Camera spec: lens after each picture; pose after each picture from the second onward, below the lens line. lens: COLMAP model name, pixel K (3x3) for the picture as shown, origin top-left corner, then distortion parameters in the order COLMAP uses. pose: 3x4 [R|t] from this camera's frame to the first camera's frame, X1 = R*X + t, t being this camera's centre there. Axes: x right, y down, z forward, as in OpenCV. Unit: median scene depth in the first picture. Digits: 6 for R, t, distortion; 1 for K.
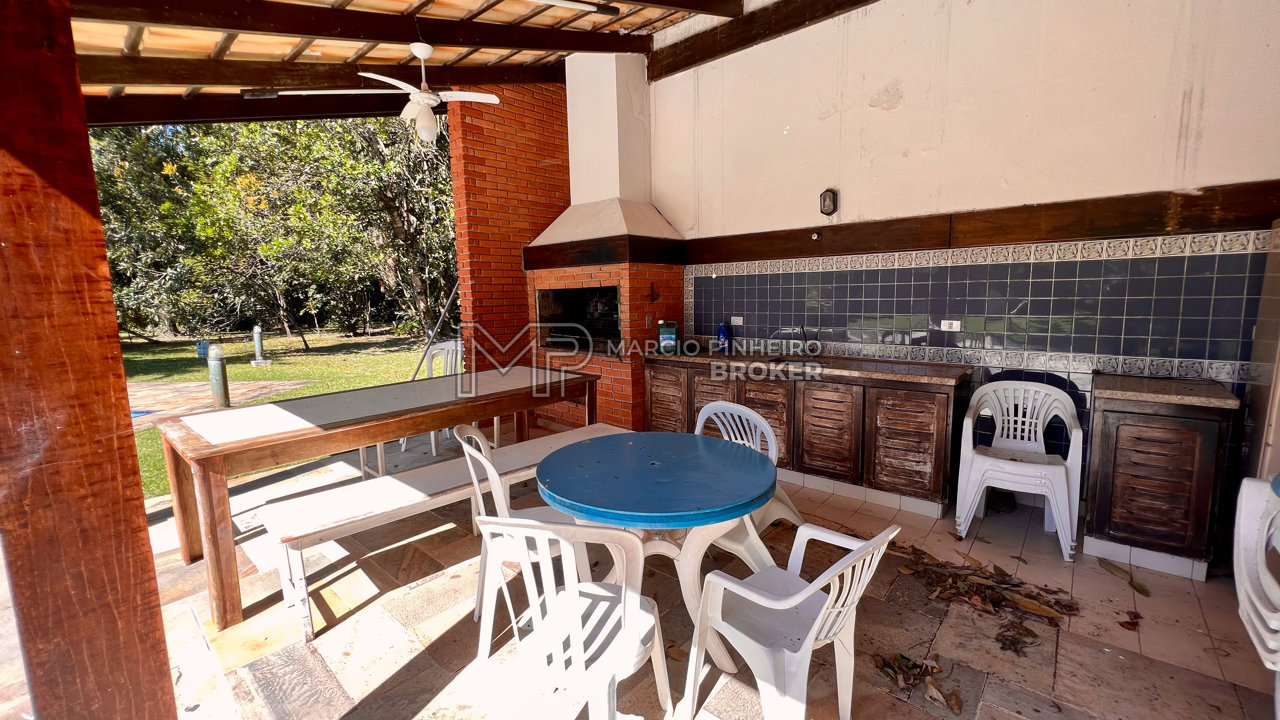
lens RADIAL K [[510.0, 0, 641.9], [0, 510.0, 359.8], [0, 0, 1]] dist [-0.004009, 0.001331]
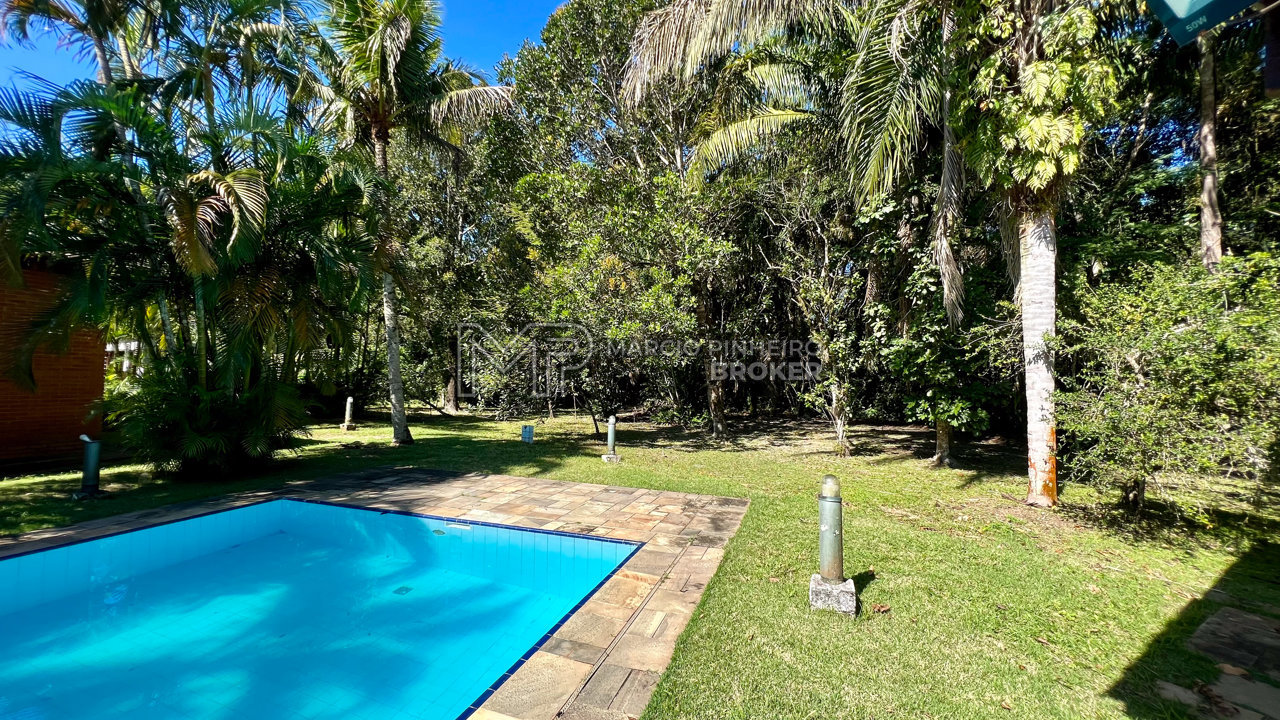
lens RADIAL K [[510.0, 0, 634.4], [0, 510.0, 360.0], [0, 0, 1]] dist [-0.004009, 0.001331]
pose [[0.943203, 0.030407, -0.330823, -2.840857], [-0.084928, 0.984783, -0.151622, -0.245601], [0.321178, 0.171106, 0.931433, 1.200109]]
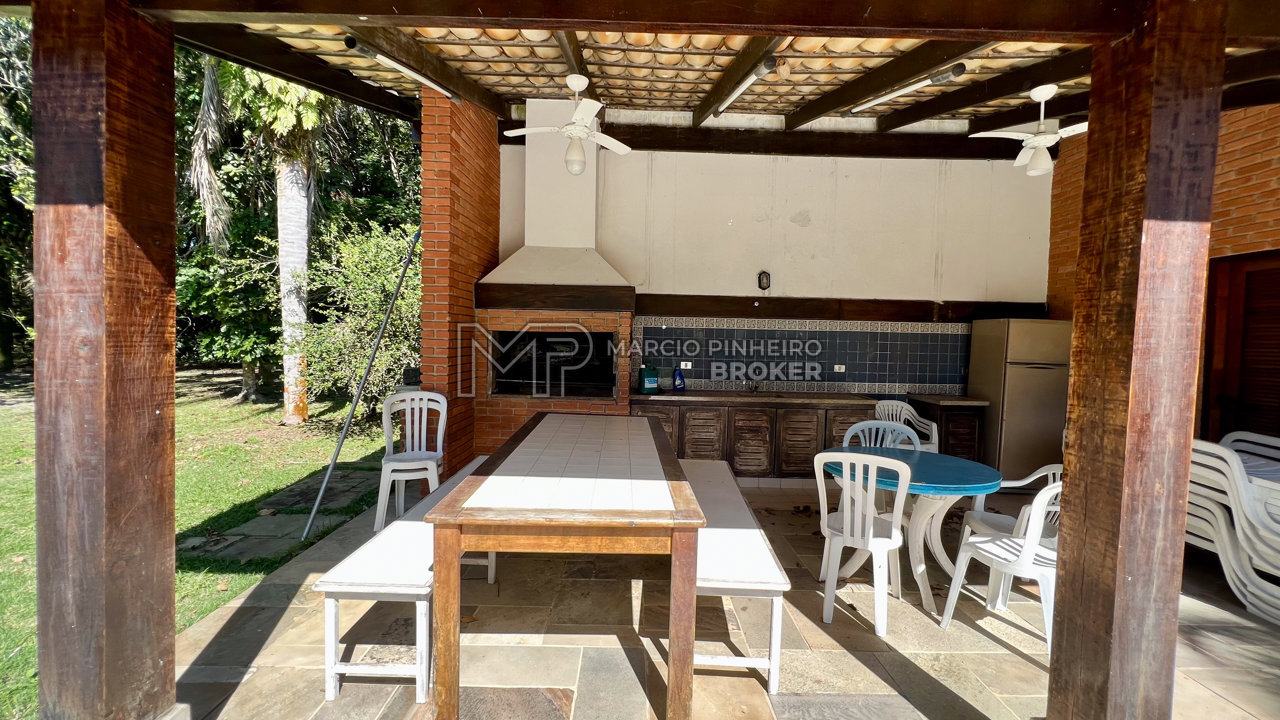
lens RADIAL K [[510.0, 0, 634.5], [0, 510.0, 354.2], [0, 0, 1]] dist [-0.004009, 0.001331]
pose [[0.747426, 0.011864, 0.664239, -0.822792], [0.049088, 0.996121, -0.073028, -0.022900], [-0.662529, 0.087189, 0.743944, 0.210213]]
